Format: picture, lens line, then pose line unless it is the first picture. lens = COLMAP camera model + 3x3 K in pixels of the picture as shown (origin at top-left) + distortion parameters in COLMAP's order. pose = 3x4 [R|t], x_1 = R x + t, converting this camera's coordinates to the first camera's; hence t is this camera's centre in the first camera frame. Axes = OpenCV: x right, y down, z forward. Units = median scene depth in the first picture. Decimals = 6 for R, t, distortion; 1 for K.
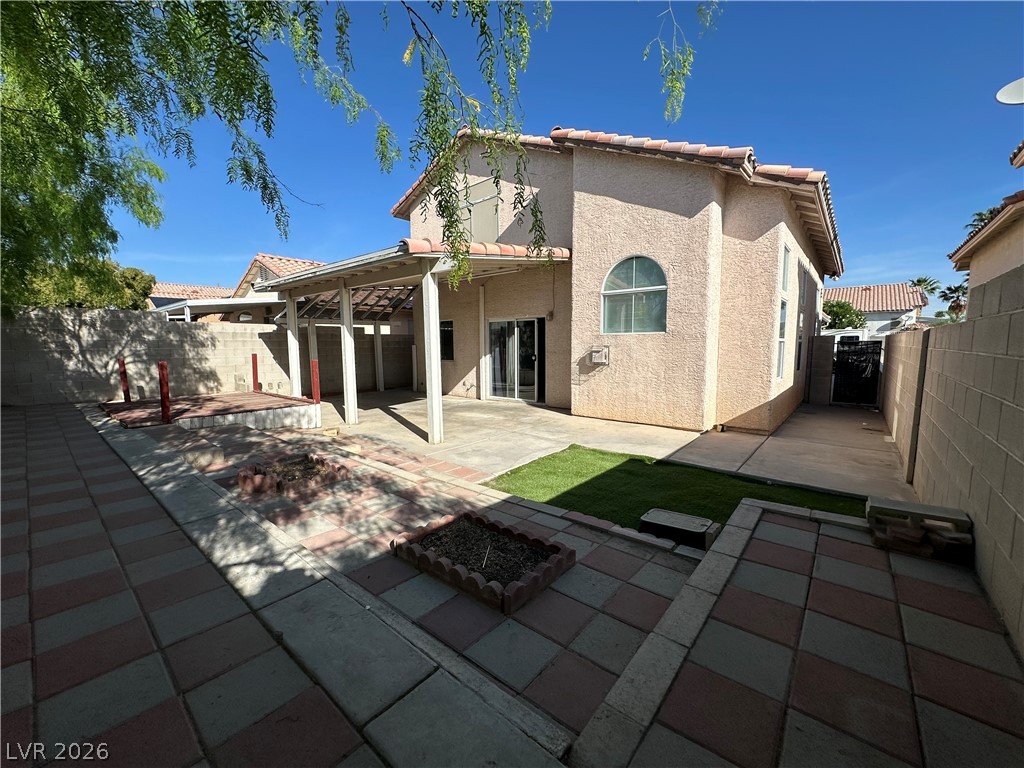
lens RADIAL K [[408.8, 0, 511.2], [0, 408.8, 385.7], [0, 0, 1]] dist [-0.005290, 0.001279]
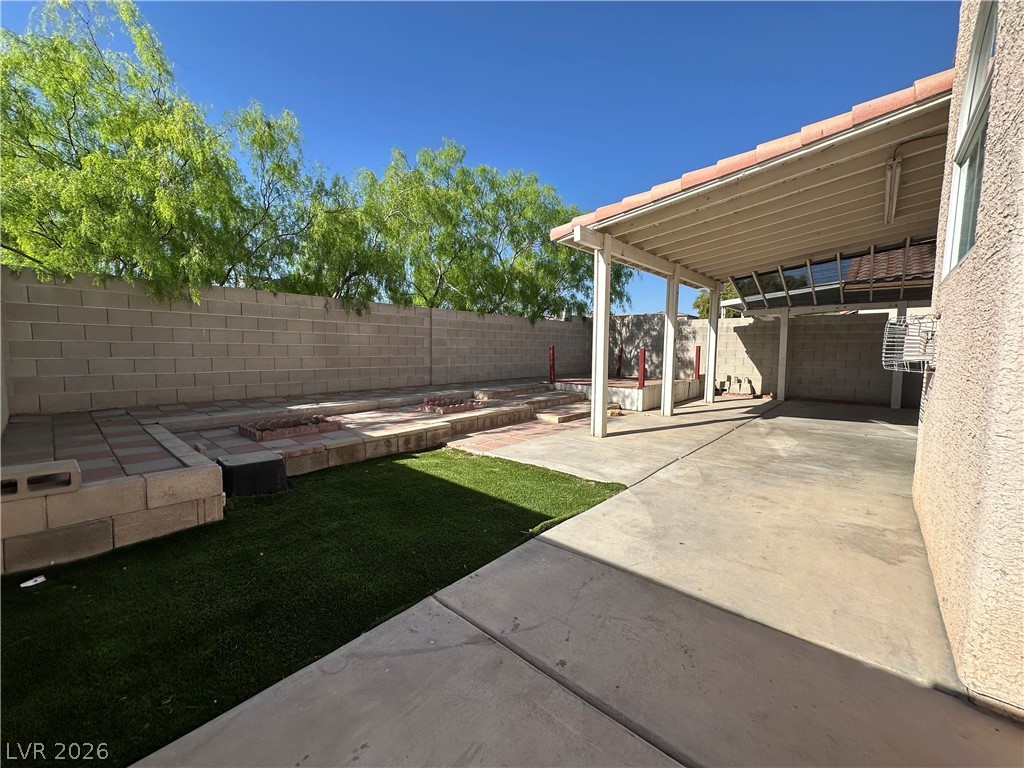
lens RADIAL K [[408.8, 0, 510.8], [0, 408.8, 385.5], [0, 0, 1]] dist [-0.005290, 0.001279]
pose [[-0.034759, 0.096915, -0.994686, 0.535862], [-0.110420, 0.988821, 0.100202, -0.030524], [0.993277, 0.113316, -0.023669, 0.607781]]
